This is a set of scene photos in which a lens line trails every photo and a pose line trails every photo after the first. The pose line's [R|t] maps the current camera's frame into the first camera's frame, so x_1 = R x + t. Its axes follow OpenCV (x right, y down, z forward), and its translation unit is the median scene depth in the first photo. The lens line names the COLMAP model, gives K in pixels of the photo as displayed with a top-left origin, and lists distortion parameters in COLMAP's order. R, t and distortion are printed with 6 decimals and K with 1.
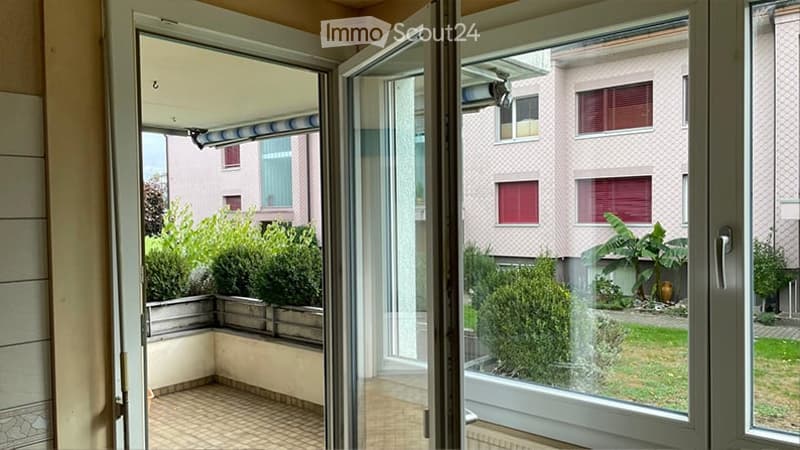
lens RADIAL K [[605.2, 0, 404.7], [0, 605.2, 229.0], [0, 0, 1]] dist [0.099343, -0.128939]
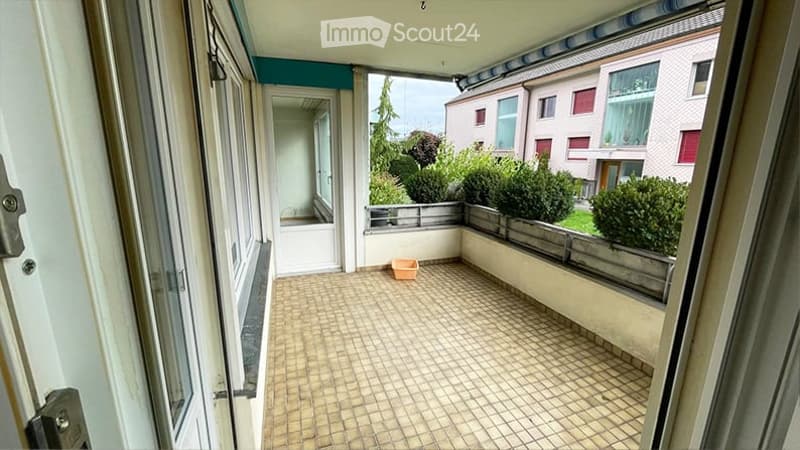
lens RADIAL K [[324.6, 0, 398.4], [0, 324.6, 223.5], [0, 0, 1]] dist [0.000704, 0.000046]
pose [[0.872858, 0.124425, -0.471845, -0.086709], [-0.035165, 0.980470, 0.193497, 0.017230], [0.486705, -0.152303, 0.860187, 0.288321]]
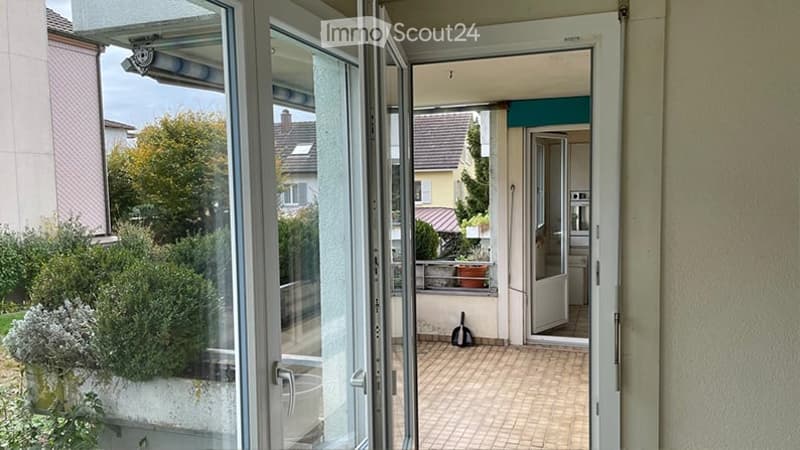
lens RADIAL K [[605.2, 0, 404.7], [0, 605.2, 229.0], [0, 0, 1]] dist [0.099343, -0.128939]
pose [[-0.375651, -0.049559, 0.925435, -0.952988], [0.049699, 0.996055, 0.073514, -0.021746], [-0.925428, 0.073609, -0.371706, 1.000525]]
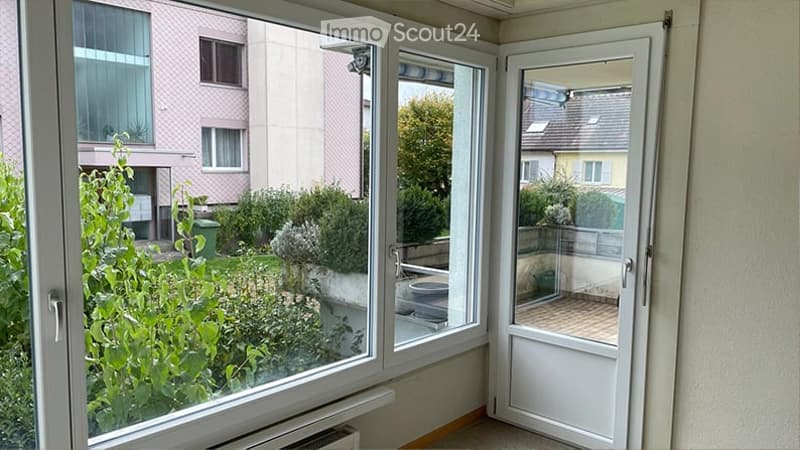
lens RADIAL K [[605.2, 0, 404.7], [0, 605.2, 229.0], [0, 0, 1]] dist [0.099343, -0.128939]
pose [[0.007061, -0.095723, 0.995383, -1.173539], [0.011766, 0.995347, 0.095636, -0.001758], [-0.999906, 0.011036, 0.008154, 0.936842]]
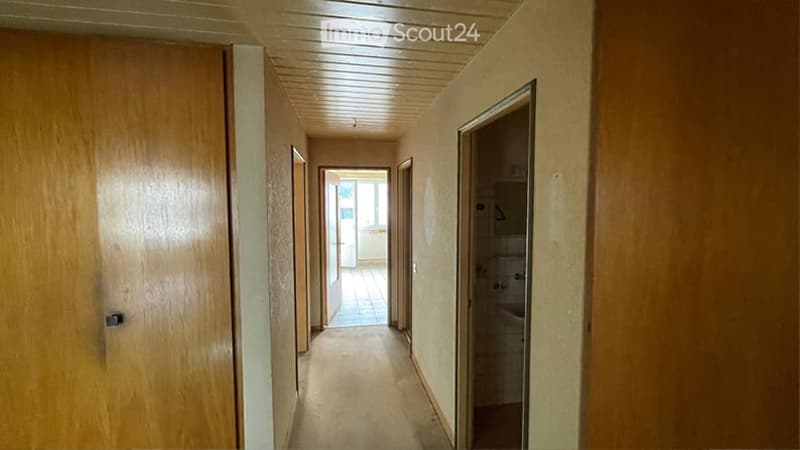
lens RADIAL K [[324.6, 0, 398.4], [0, 324.6, 223.5], [0, 0, 1]] dist [0.000704, 0.000046]
pose [[0.626327, -0.036518, 0.778705, -0.924684], [0.017502, 0.999309, 0.032786, 0.035177], [-0.779364, -0.006906, 0.626533, -0.712818]]
